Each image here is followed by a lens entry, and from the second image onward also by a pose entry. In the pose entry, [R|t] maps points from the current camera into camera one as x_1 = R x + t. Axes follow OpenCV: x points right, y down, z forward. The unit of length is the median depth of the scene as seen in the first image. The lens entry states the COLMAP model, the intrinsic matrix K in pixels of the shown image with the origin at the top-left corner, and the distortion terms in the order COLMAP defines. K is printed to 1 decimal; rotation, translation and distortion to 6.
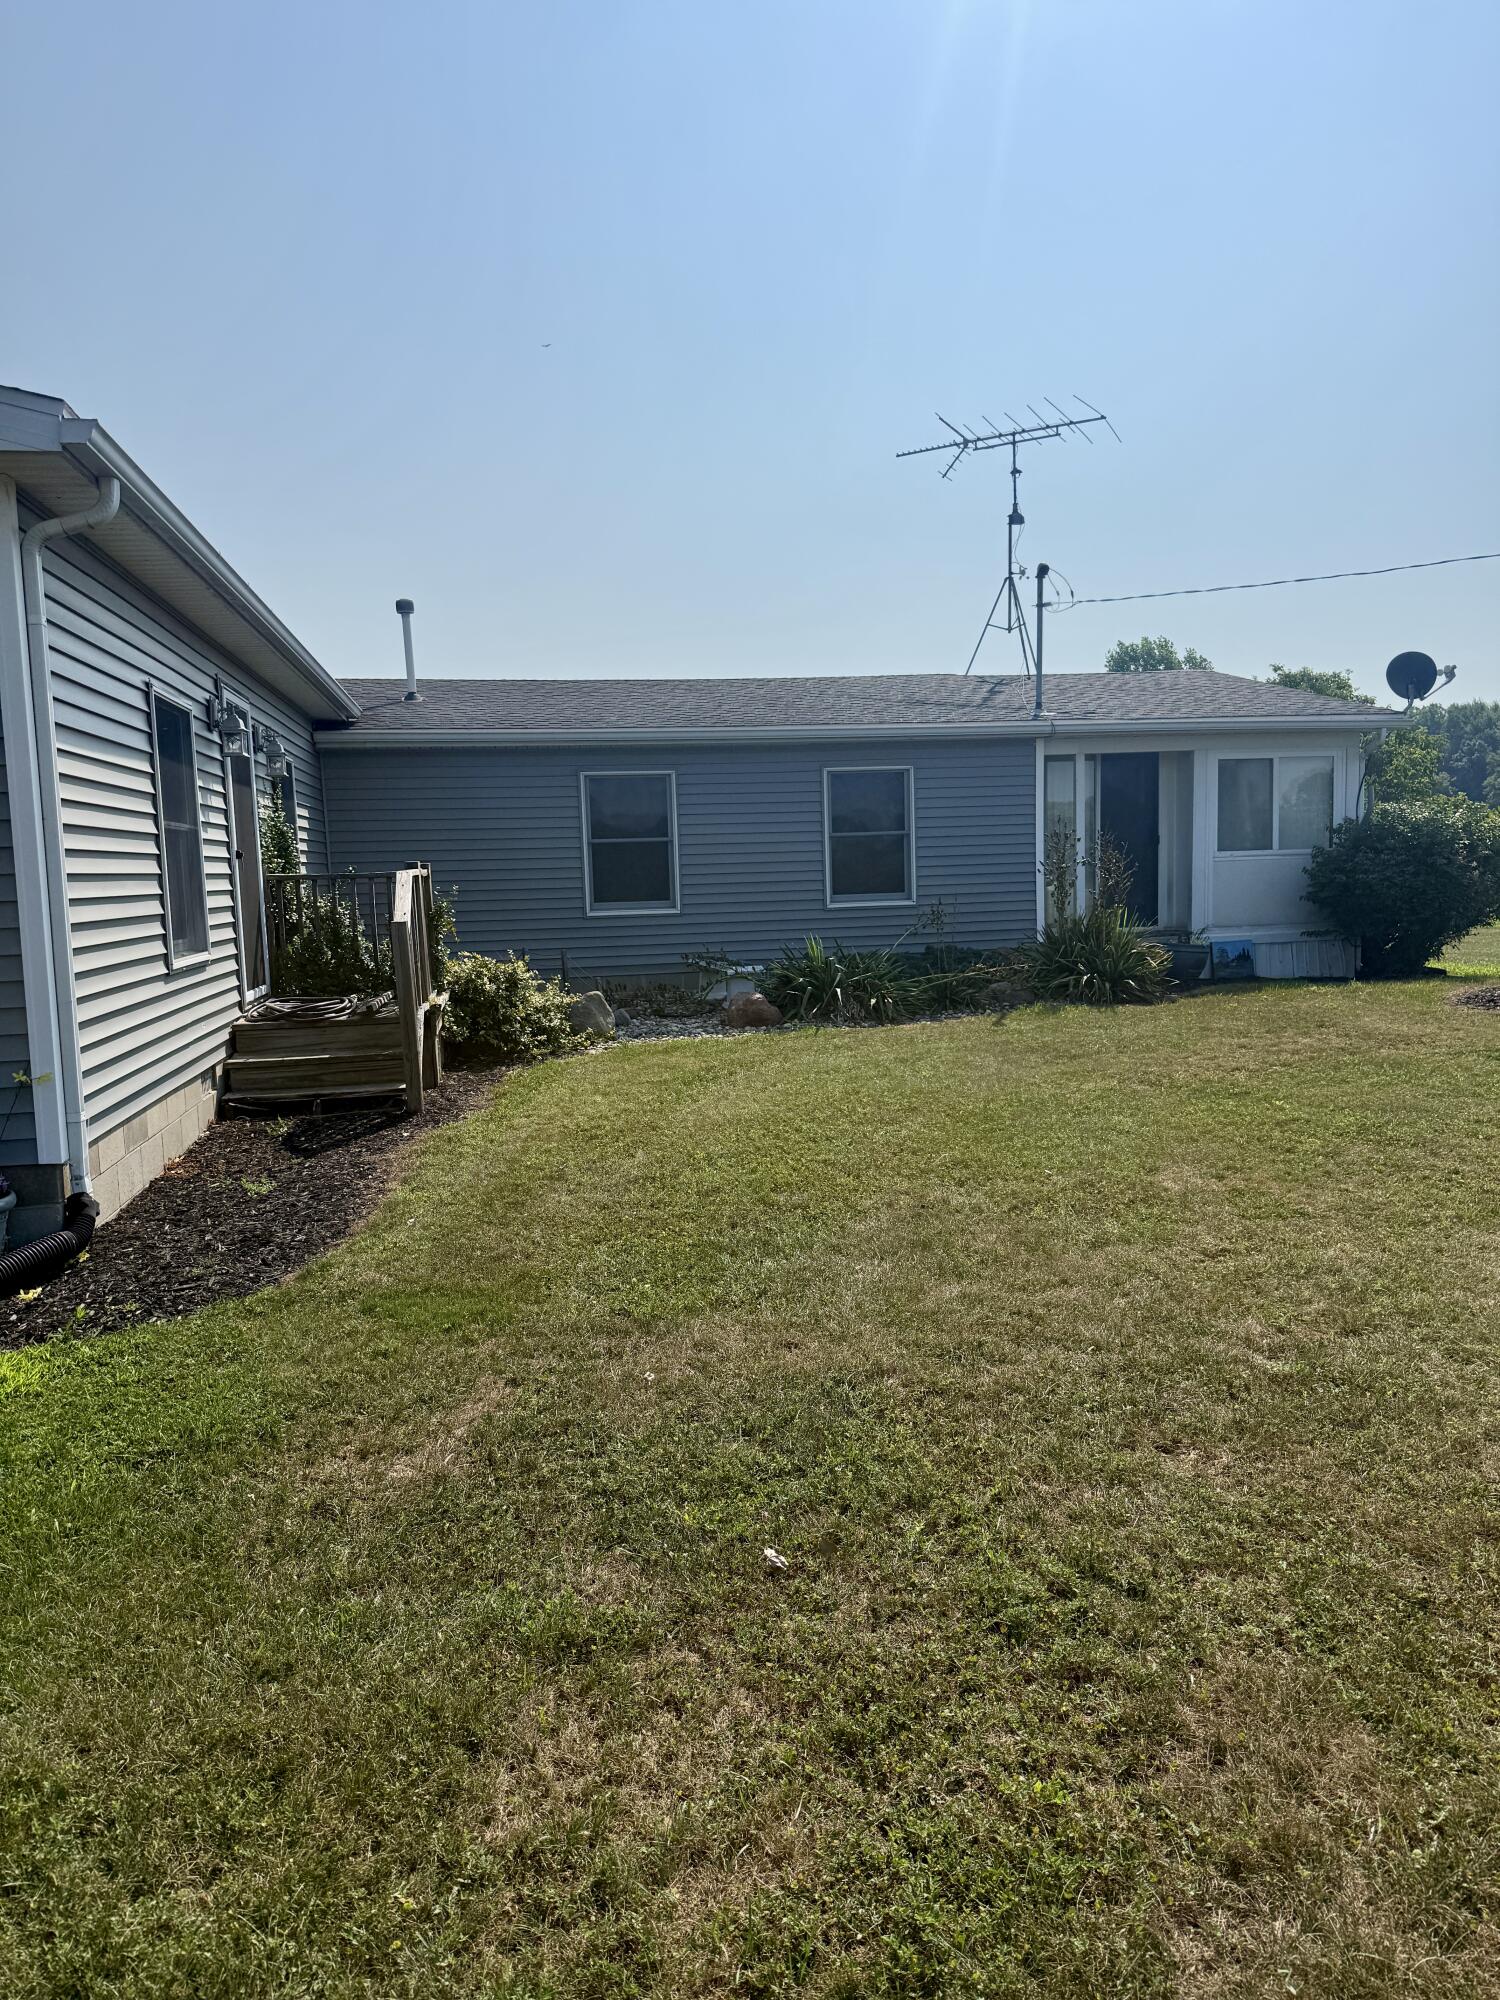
lens RADIAL K [[1425.6, 0, 747.3], [0, 1425.6, 1016.7], [0, 0, 1]] dist [0.021763, -0.024351]
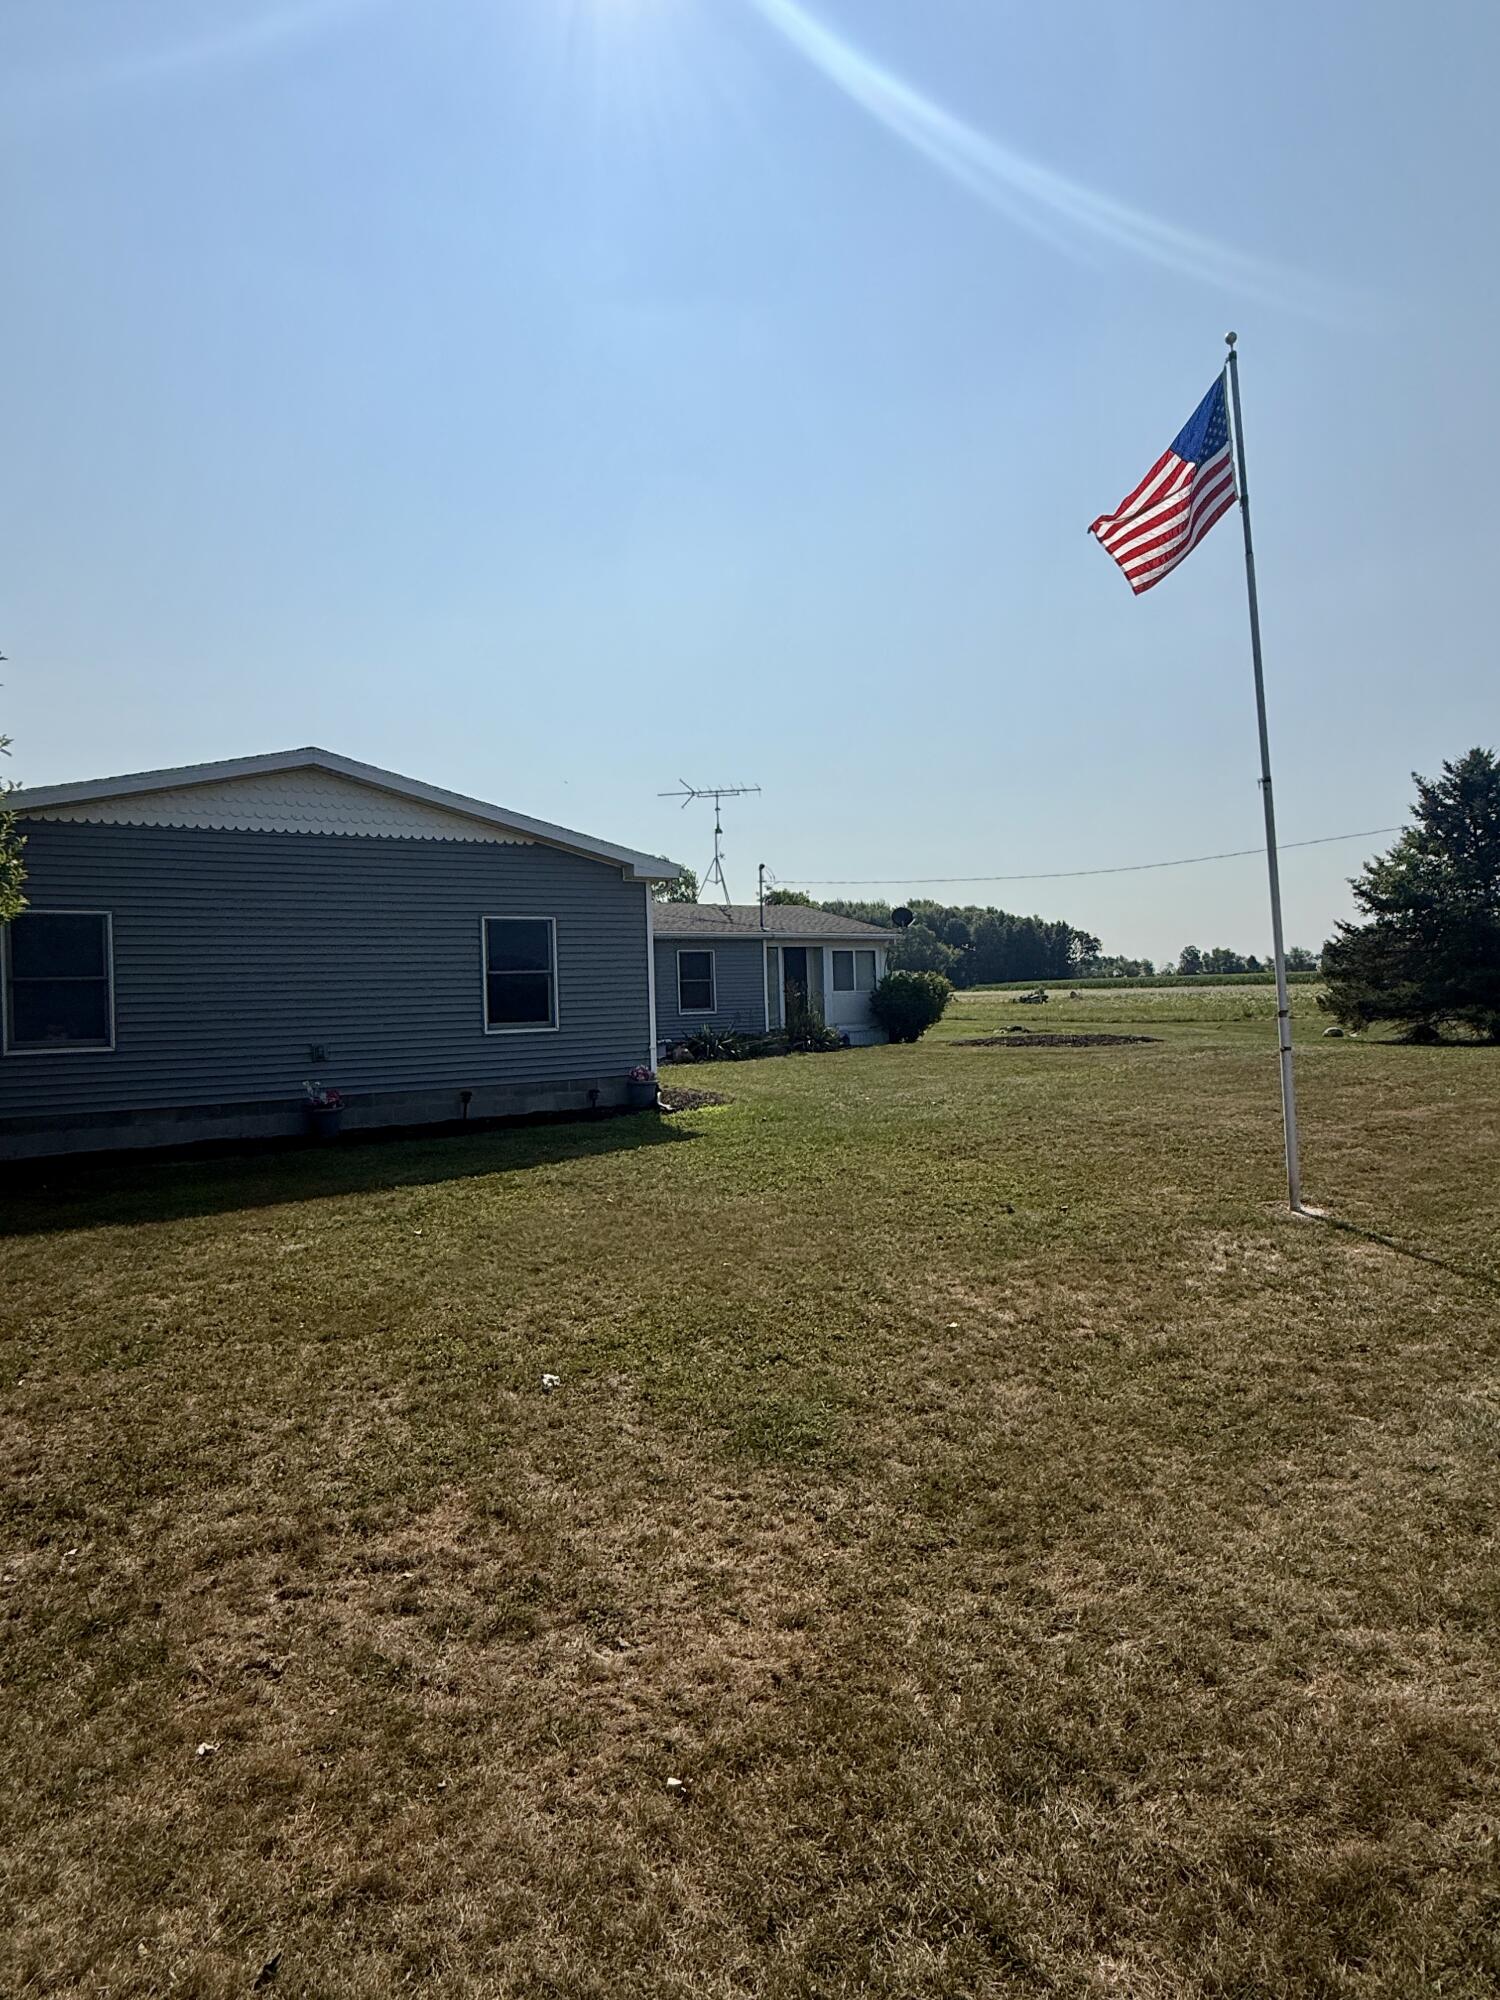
lens RADIAL K [[1121.6, 0, 746.0], [0, 1121.6, 984.3], [0, 0, 1]] dist [0.000606, 0.000109]
pose [[0.921730, 0.014085, 0.387577, -0.656028], [0.033810, 0.992617, -0.116479, 0.102899], [-0.386356, 0.120466, 0.914449, -0.775207]]
